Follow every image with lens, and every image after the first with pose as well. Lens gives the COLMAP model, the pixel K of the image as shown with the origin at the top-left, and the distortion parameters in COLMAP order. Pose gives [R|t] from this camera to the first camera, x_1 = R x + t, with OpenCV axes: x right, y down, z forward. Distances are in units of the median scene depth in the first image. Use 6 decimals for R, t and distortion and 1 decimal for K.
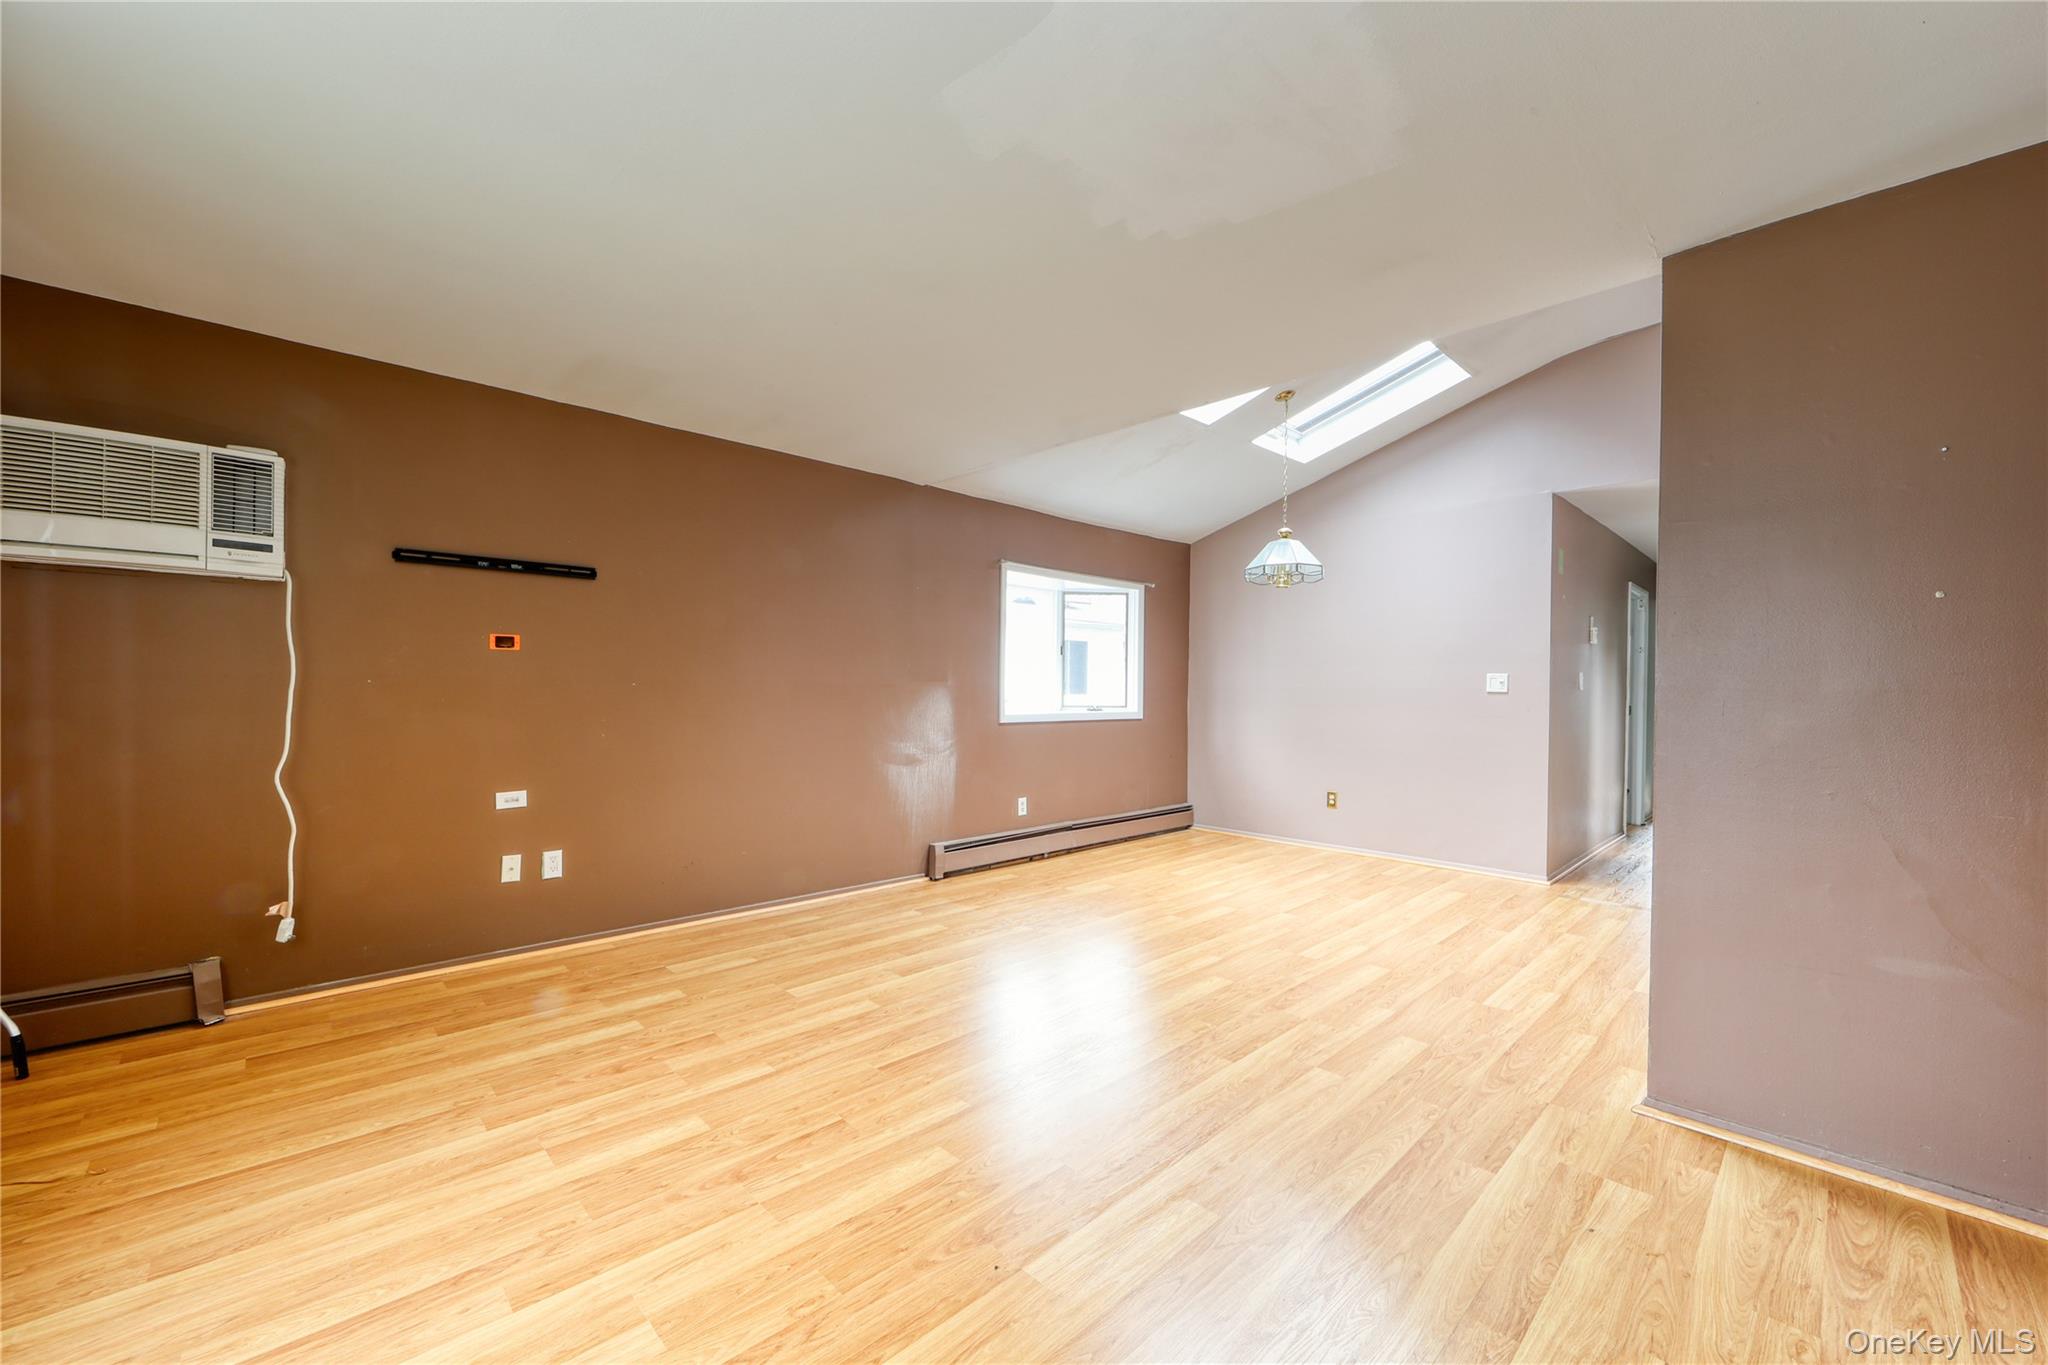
lens RADIAL K [[803.5, 0, 1017.1], [0, 803.5, 683.5], [0, 0, 1]] dist [-0.001478, 0.000031]
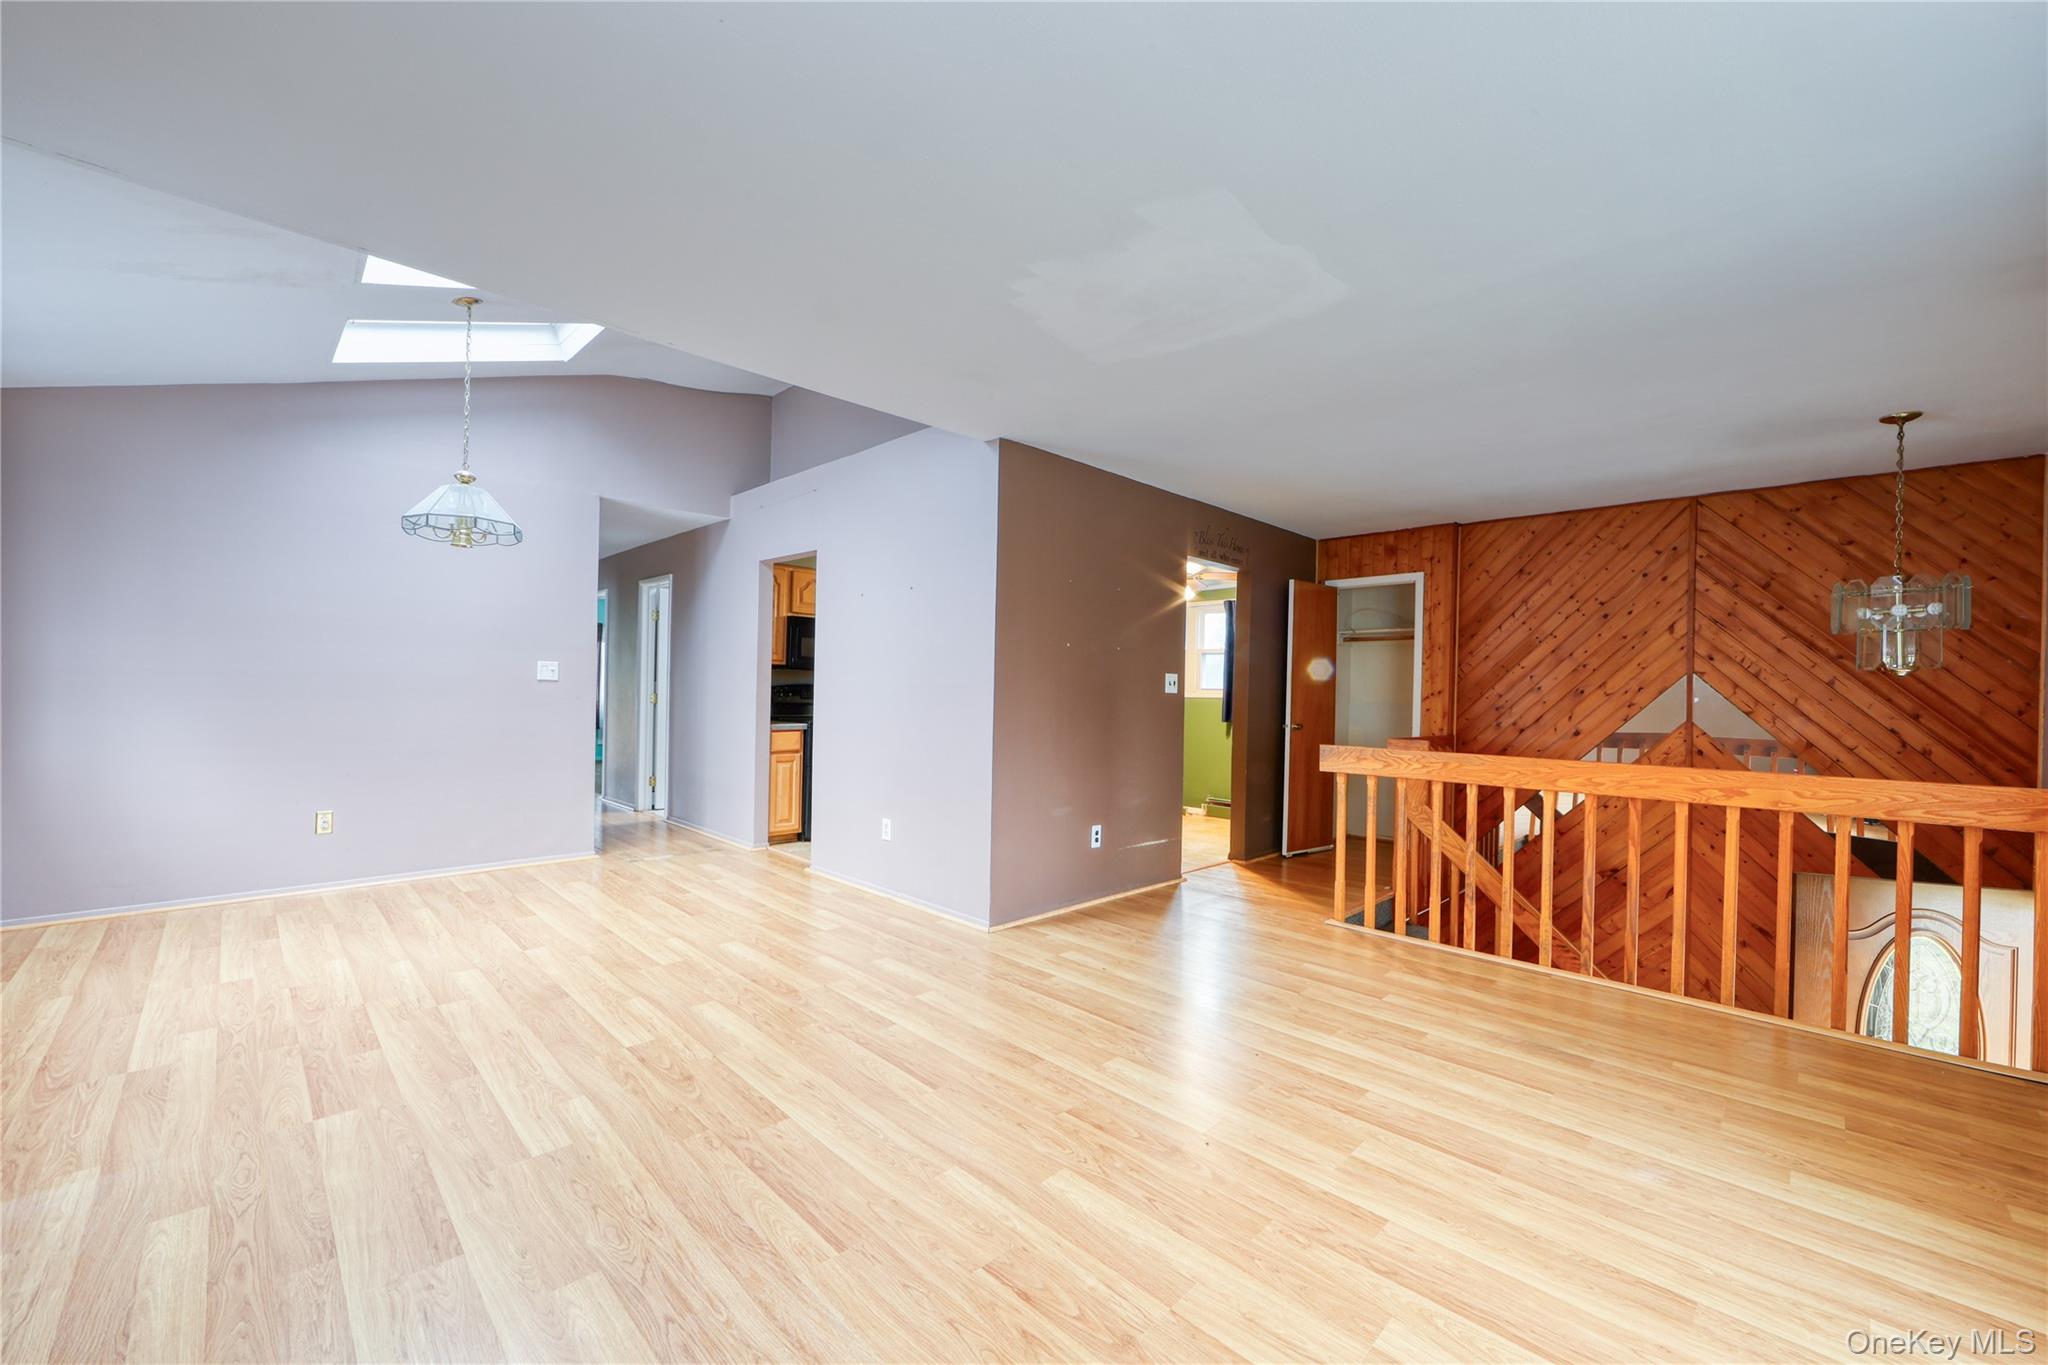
lens RADIAL K [[803.5, 0, 1016.2], [0, 803.5, 692.0], [0, 0, 1]] dist [-0.001478, 0.000031]
pose [[-0.010921, -0.013370, 0.999851, -0.863077], [-0.026234, 0.999570, 0.013080, -0.006921], [-0.999596, -0.026087, -0.011267, 0.886459]]
